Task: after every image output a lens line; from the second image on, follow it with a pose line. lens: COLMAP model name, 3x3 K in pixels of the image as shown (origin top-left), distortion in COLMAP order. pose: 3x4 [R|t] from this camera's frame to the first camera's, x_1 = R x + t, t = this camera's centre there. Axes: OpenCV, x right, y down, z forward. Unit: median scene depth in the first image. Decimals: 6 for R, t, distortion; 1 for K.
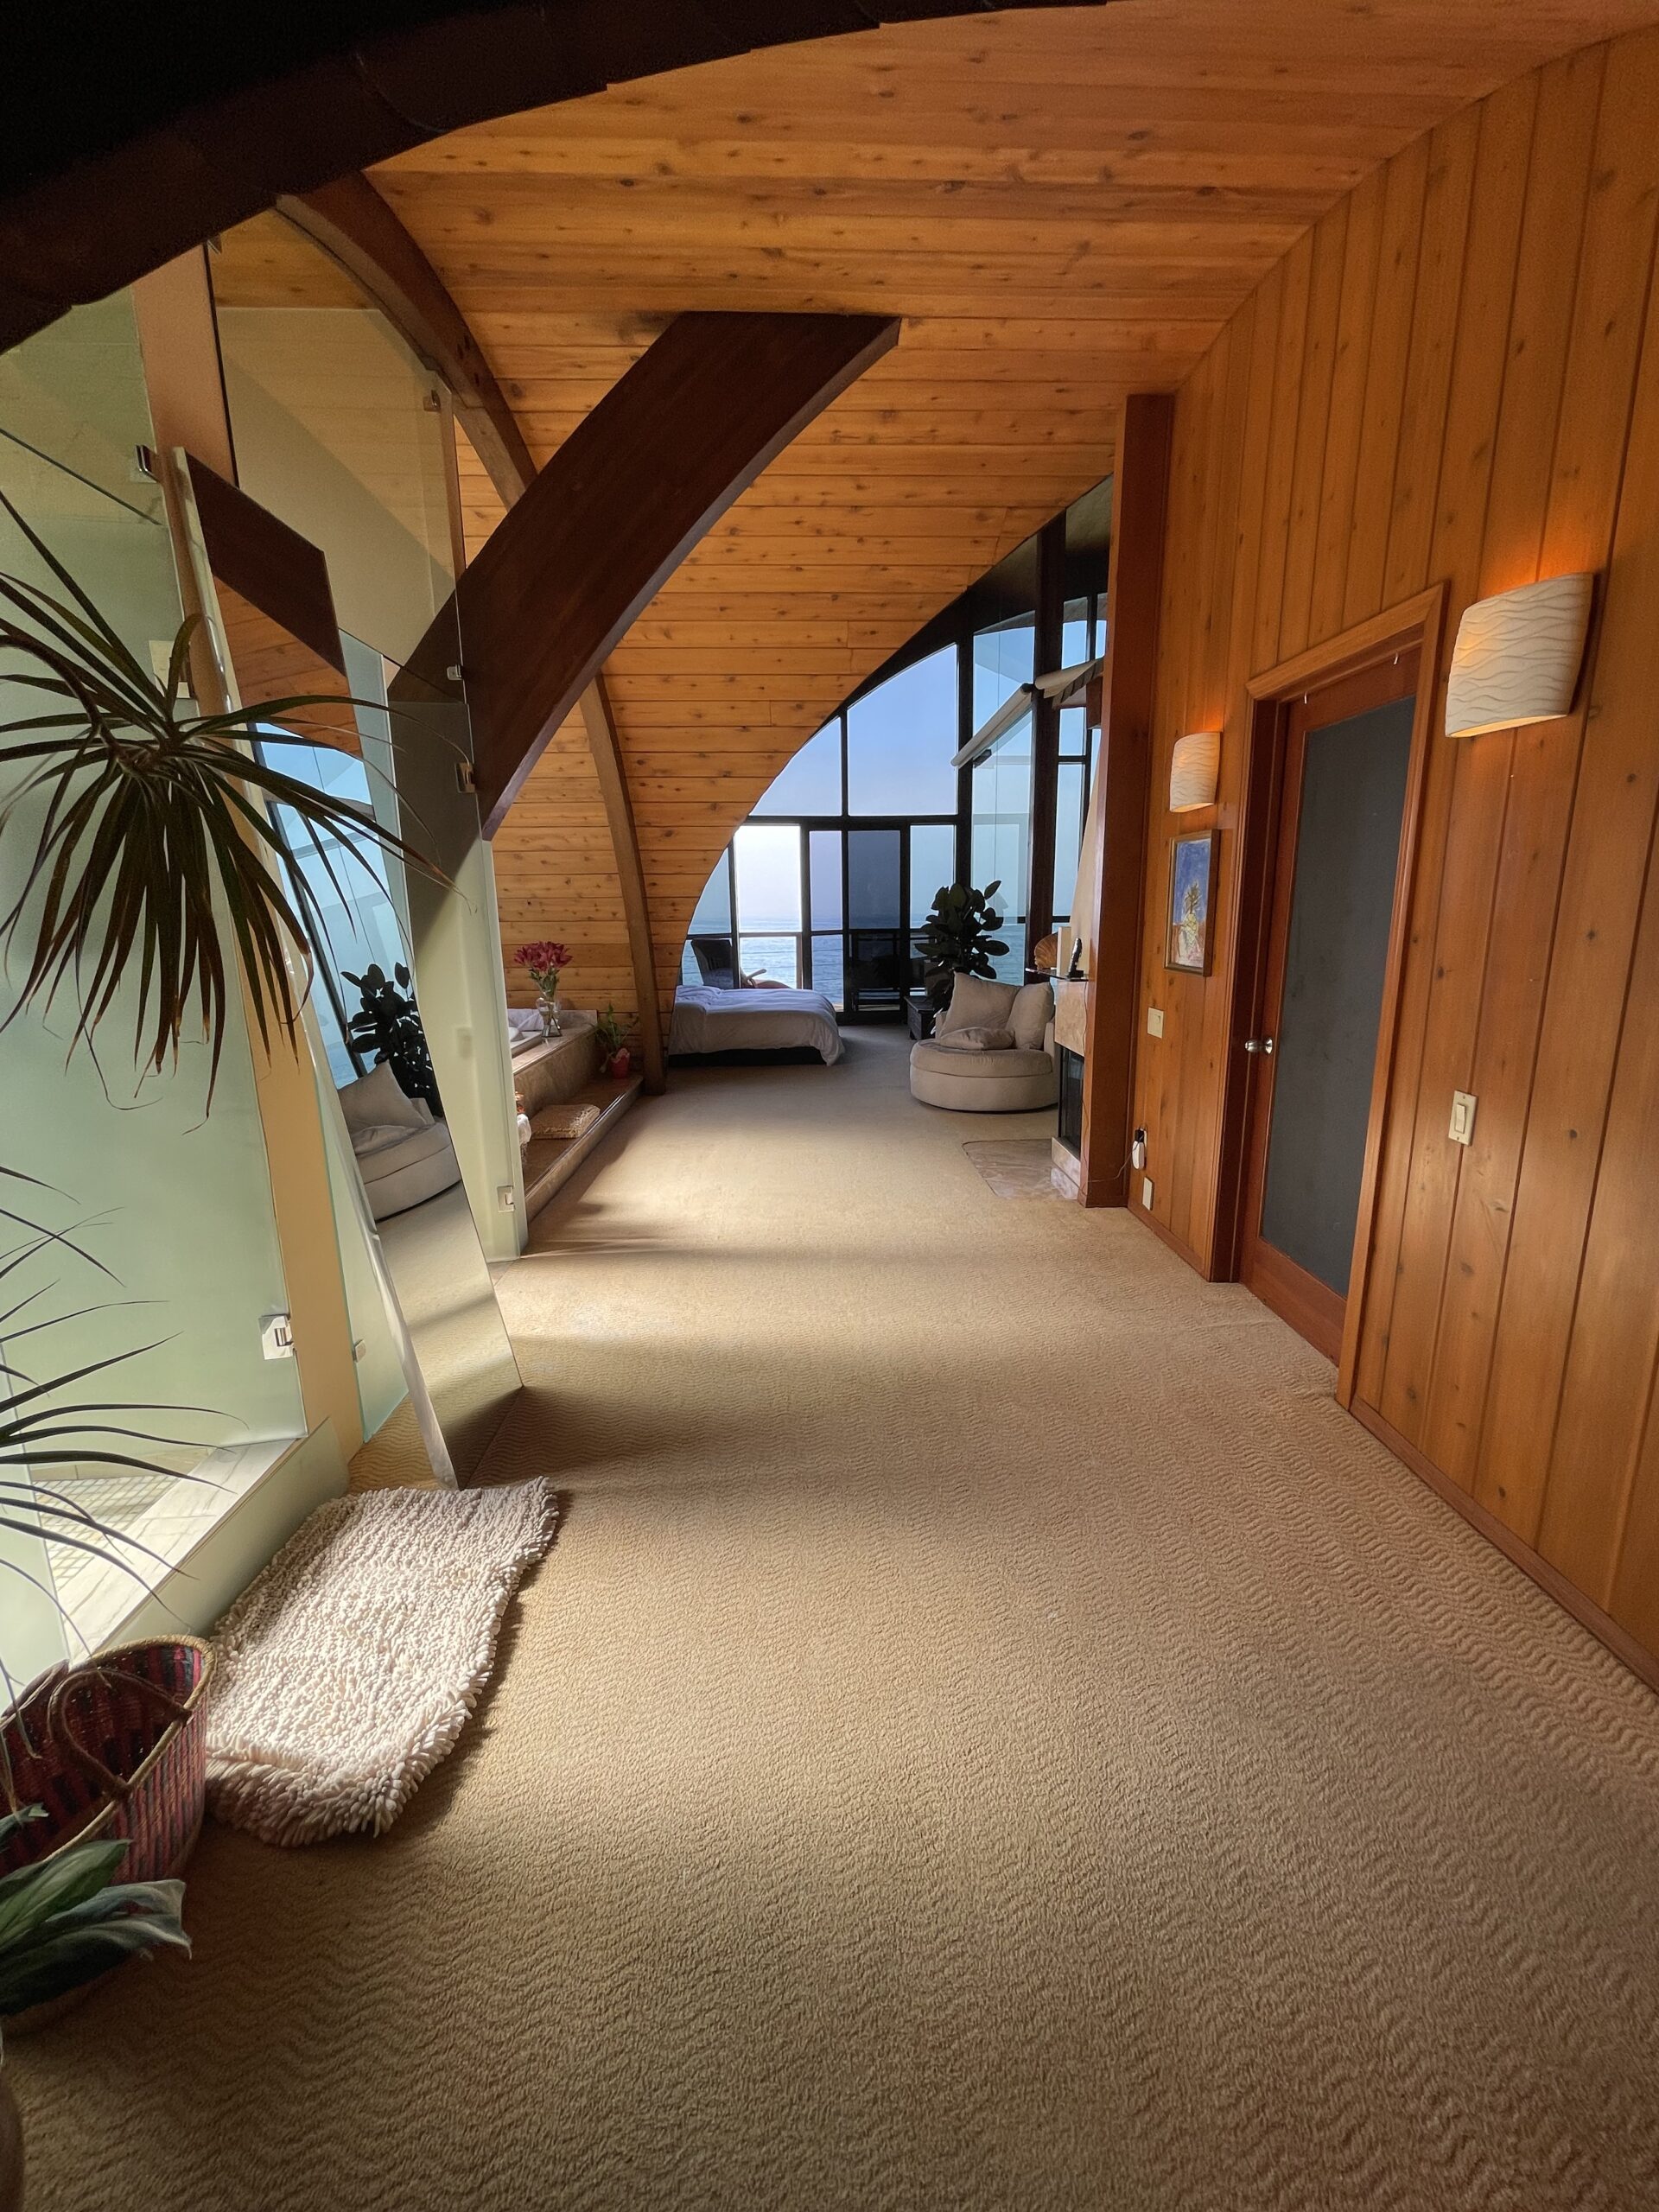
lens RADIAL K [[902.1, 0, 836.6], [0, 902.1, 1103.8], [0, 0, 1]] dist [-0.007256, 0.002068]
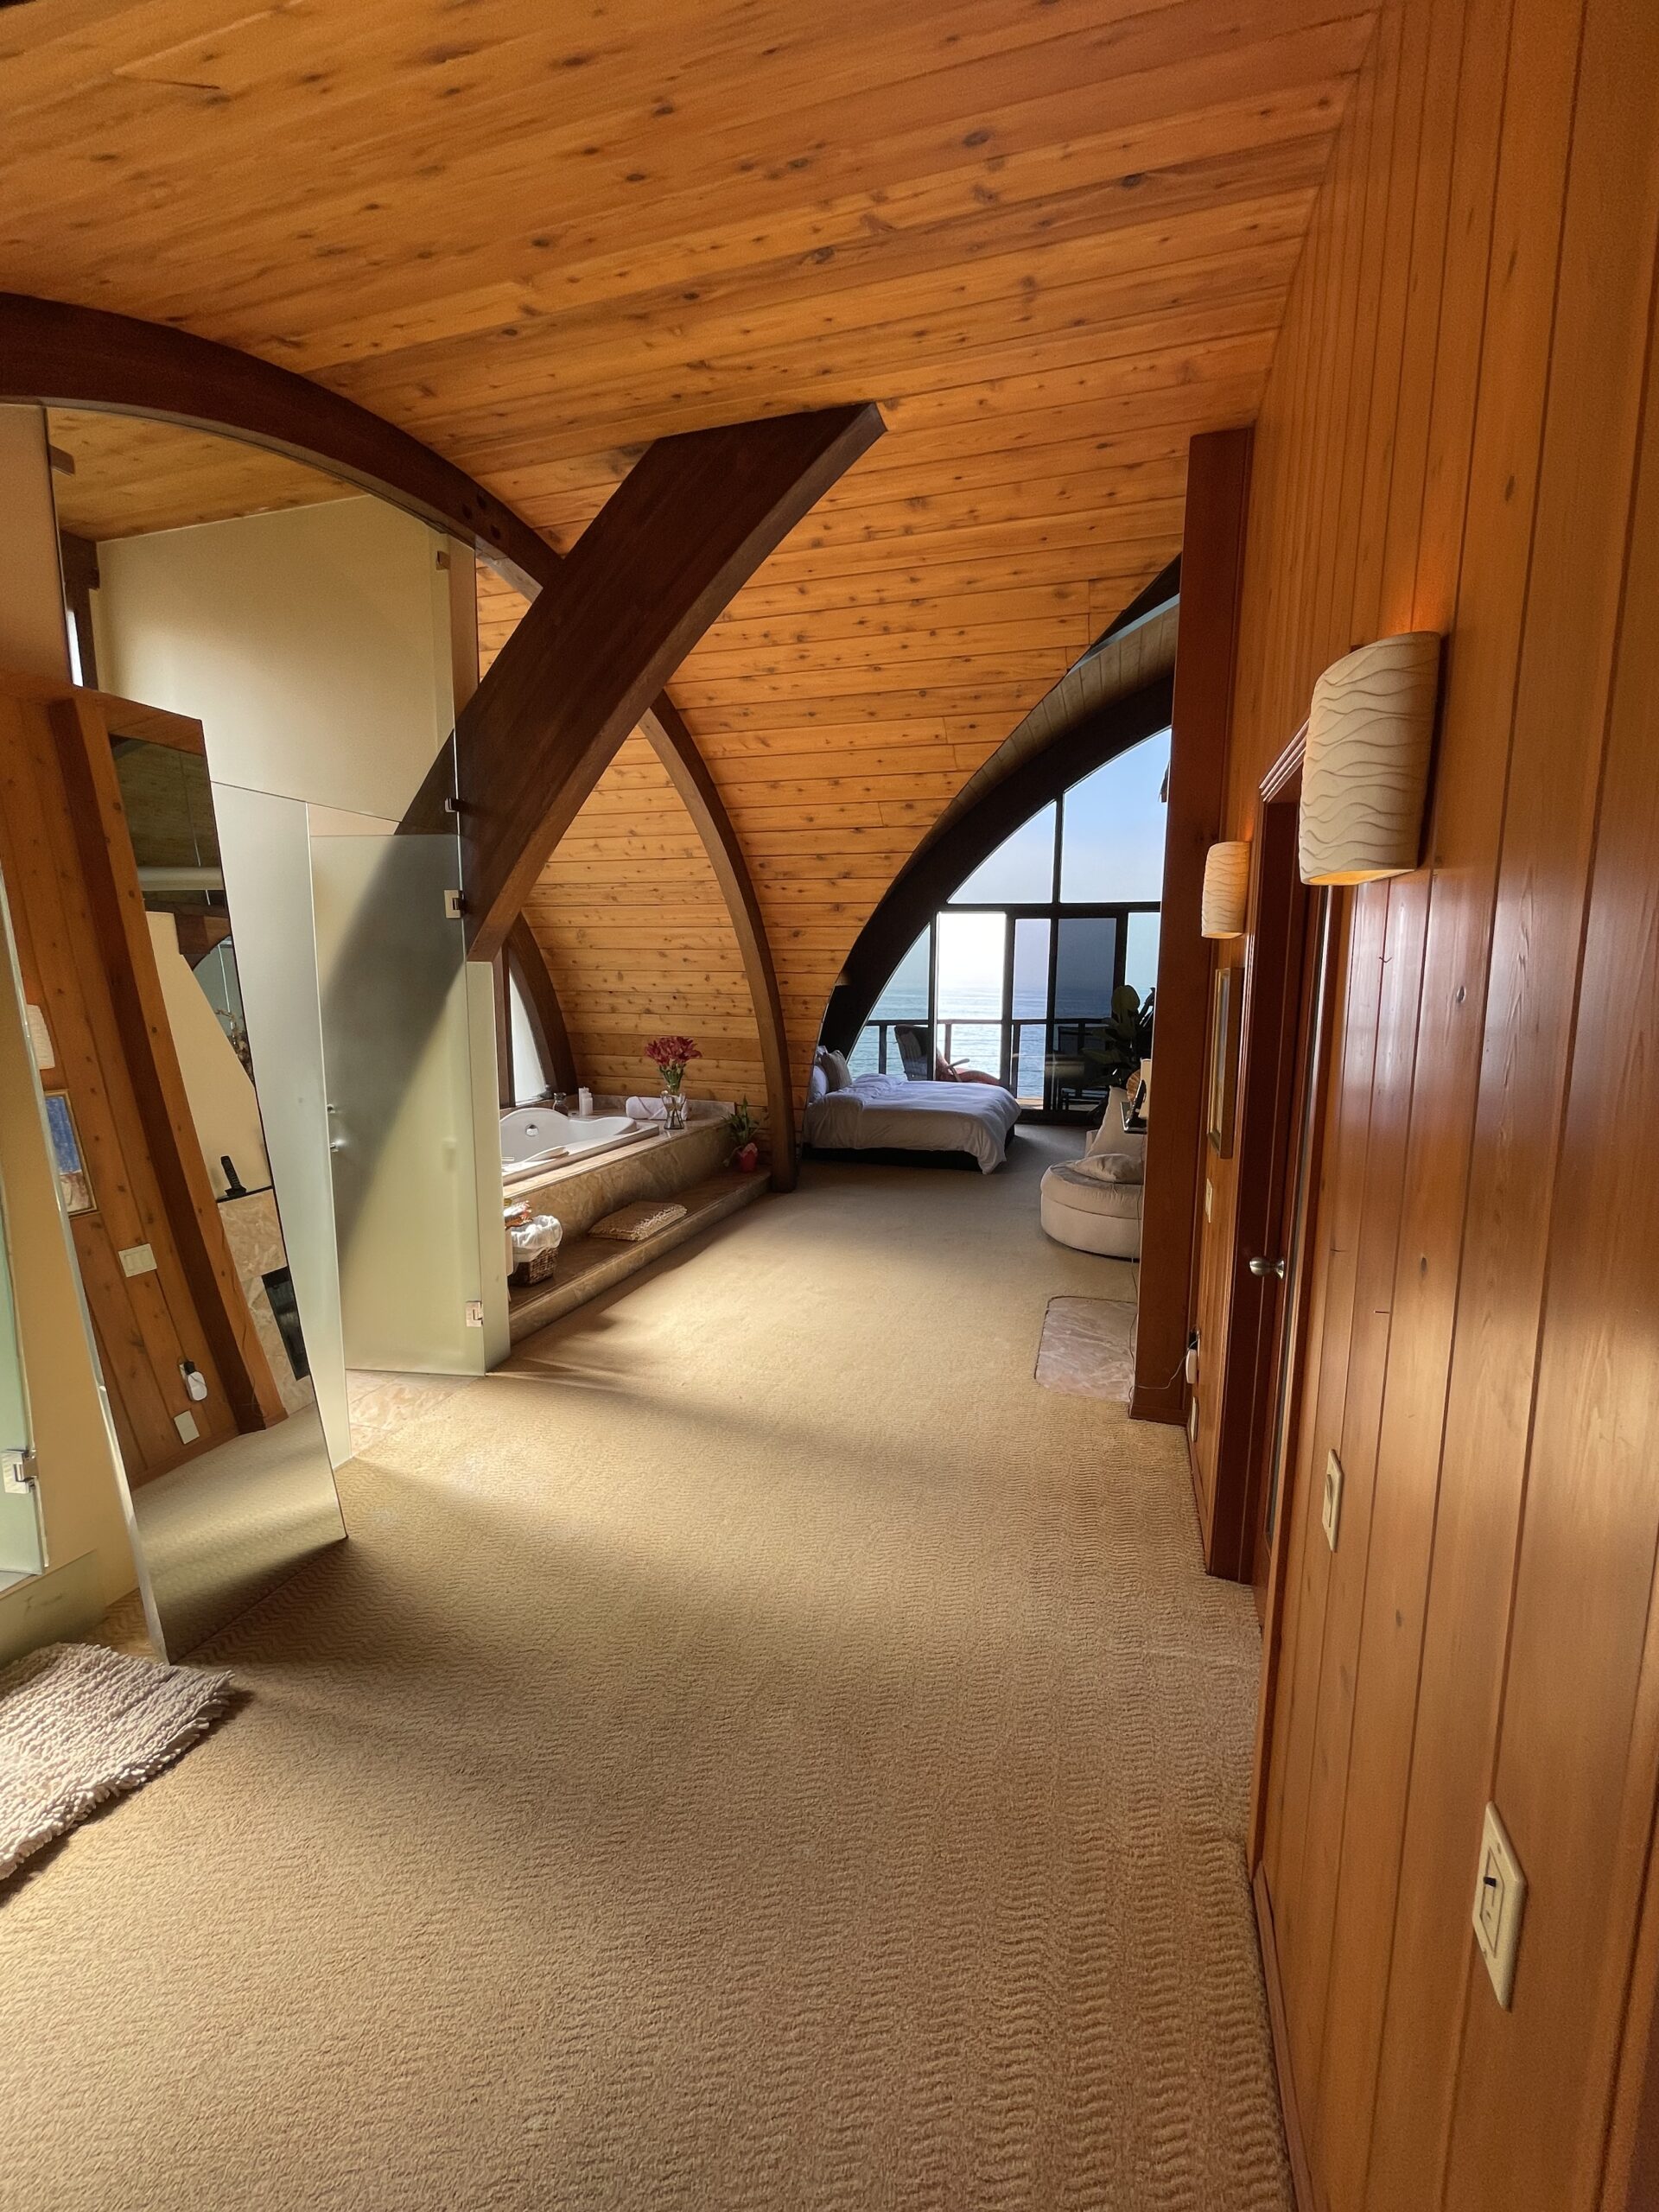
lens RADIAL K [[902.1, 0, 836.1], [0, 902.1, 1102.0], [0, 0, 1]] dist [-0.007256, 0.002068]
pose [[0.941669, 0.066616, -0.329882, 0.272582], [-0.090811, 0.994150, -0.058467, -0.089392], [0.324058, 0.085014, 0.942210, 0.144401]]
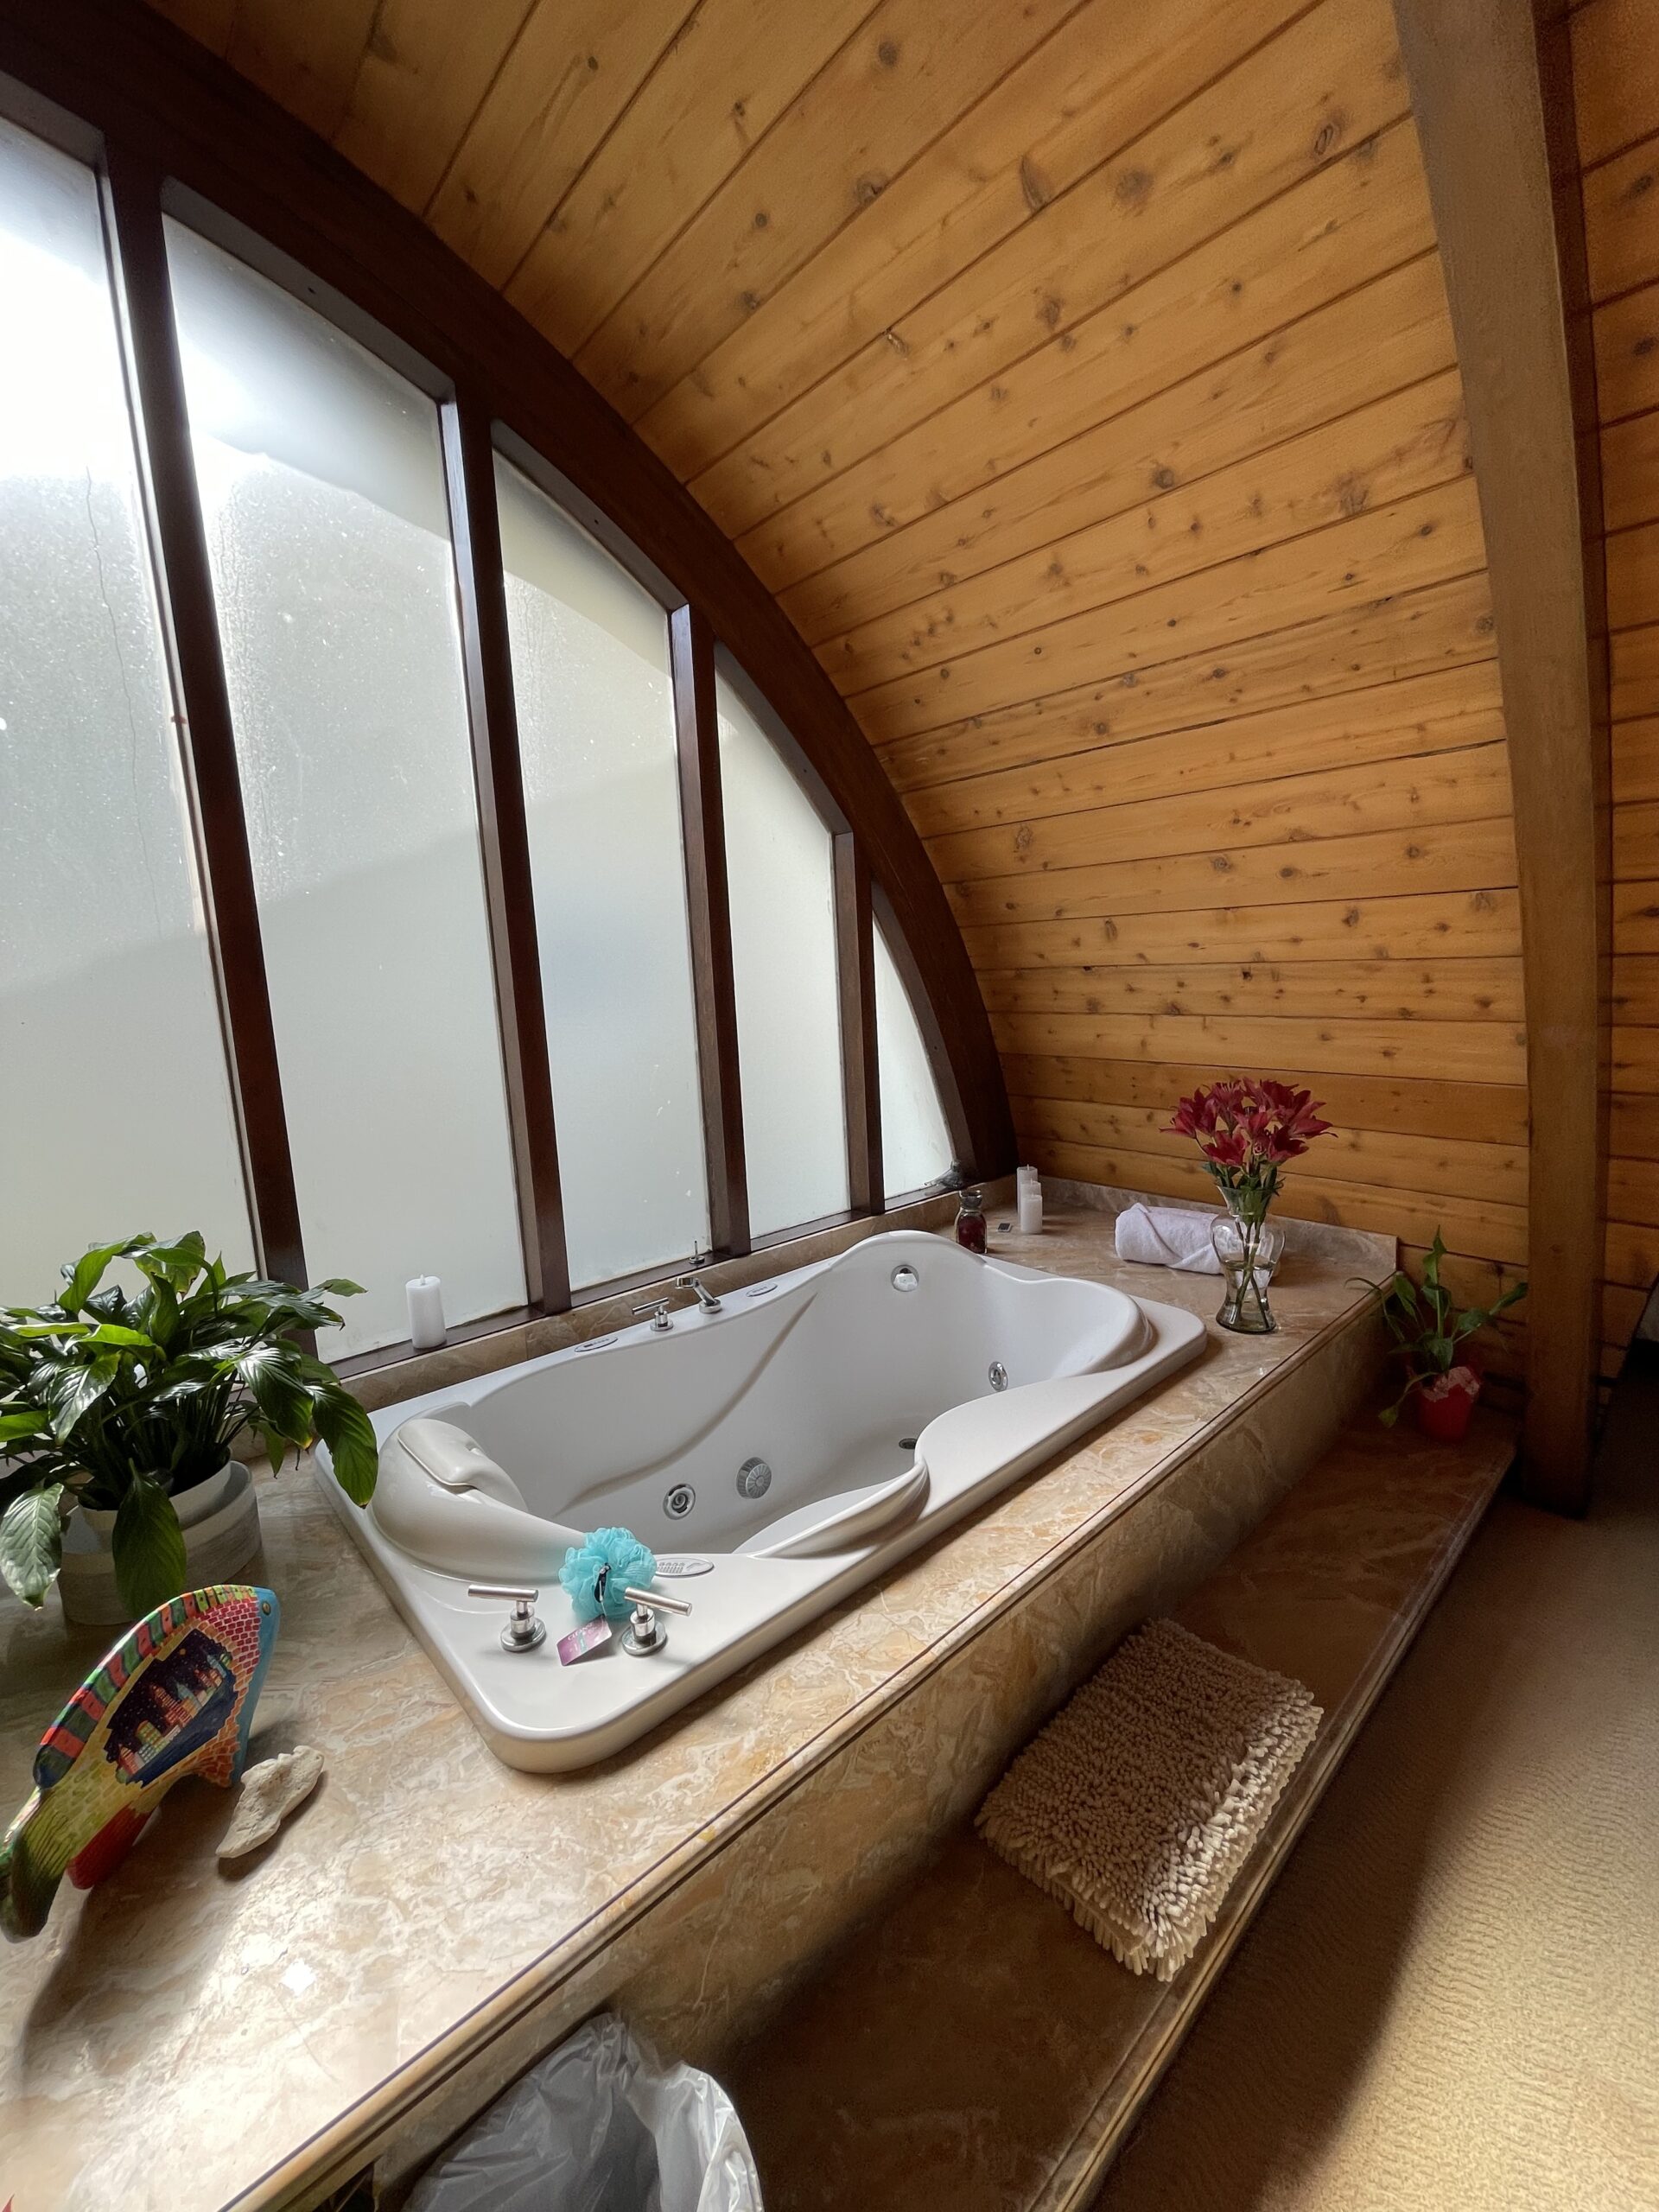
lens RADIAL K [[902.1, 0, 836.7], [0, 902.1, 1103.6], [0, 0, 1]] dist [-0.007256, 0.002068]
pose [[0.651674, 0.101655, -0.751657, -0.217427], [-0.128851, 0.991412, 0.022368, -0.221737], [0.747475, 0.082275, 0.659175, 0.881305]]
